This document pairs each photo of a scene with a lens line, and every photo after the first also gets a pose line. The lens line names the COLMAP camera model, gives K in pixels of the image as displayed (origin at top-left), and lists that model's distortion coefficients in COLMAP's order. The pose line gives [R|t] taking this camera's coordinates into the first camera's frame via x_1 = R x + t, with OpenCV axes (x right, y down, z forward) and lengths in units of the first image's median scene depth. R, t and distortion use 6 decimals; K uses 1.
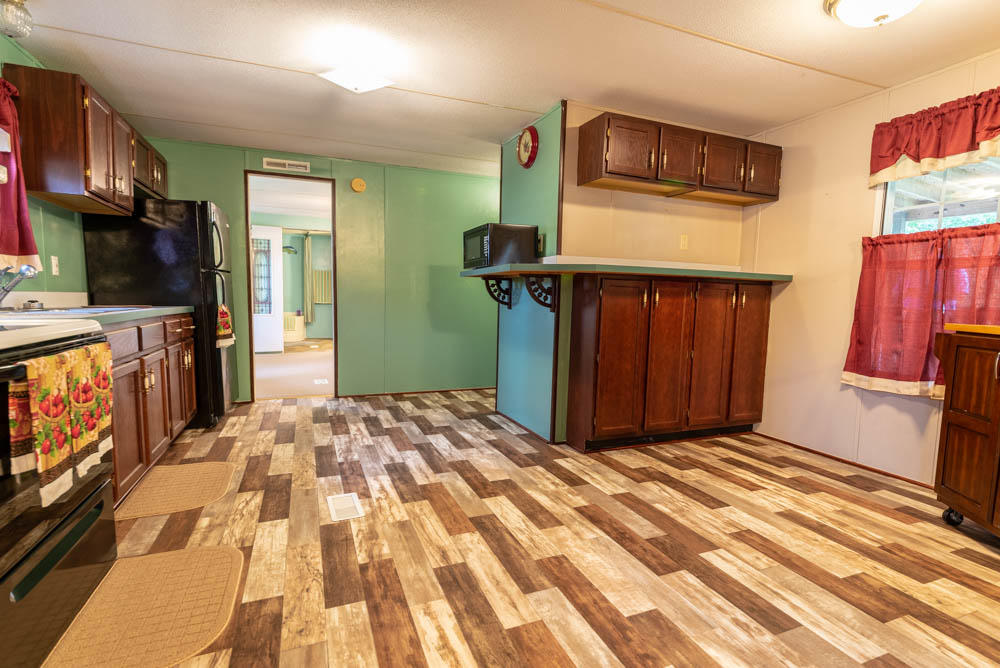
lens RADIAL K [[479.8, 0, 500.0], [0, 479.8, 334.0], [0, 0, 1]] dist [-0.001094, 0.000134]
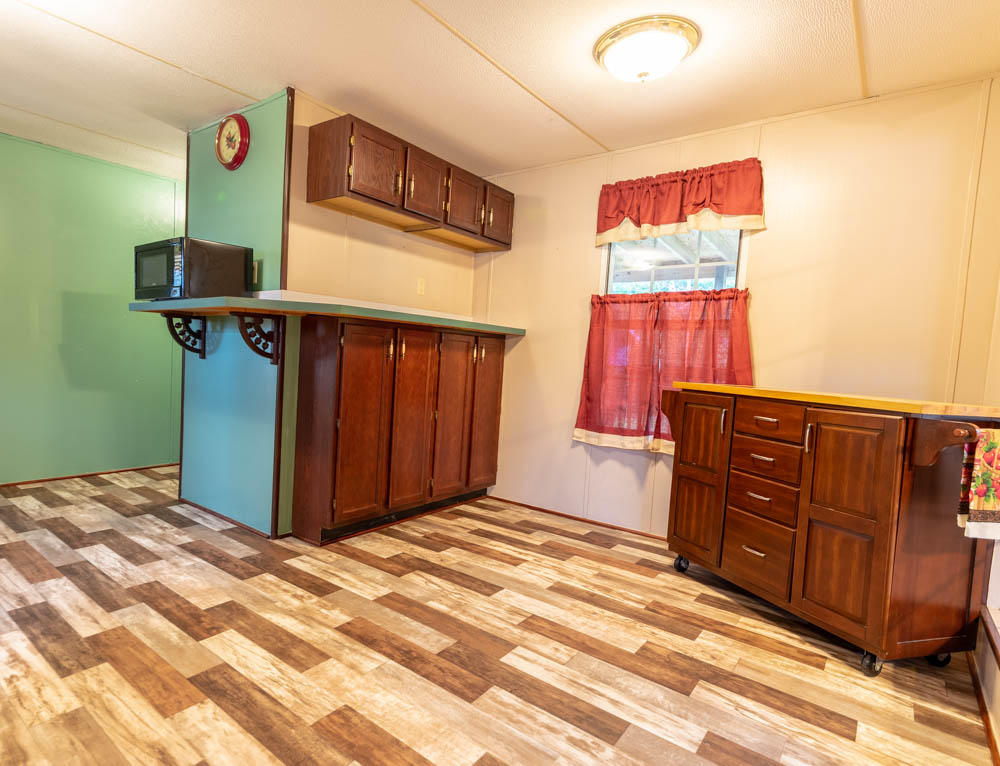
lens RADIAL K [[549.2, 0, 420.8], [0, 549.2, 385.2], [0, 0, 1]] dist [-0.002166, -0.000577]
pose [[0.888219, -0.004022, 0.459403, -0.093076], [0.005231, 0.999985, -0.001358, -0.011541], [-0.459391, 0.003609, 0.888227, 0.137975]]
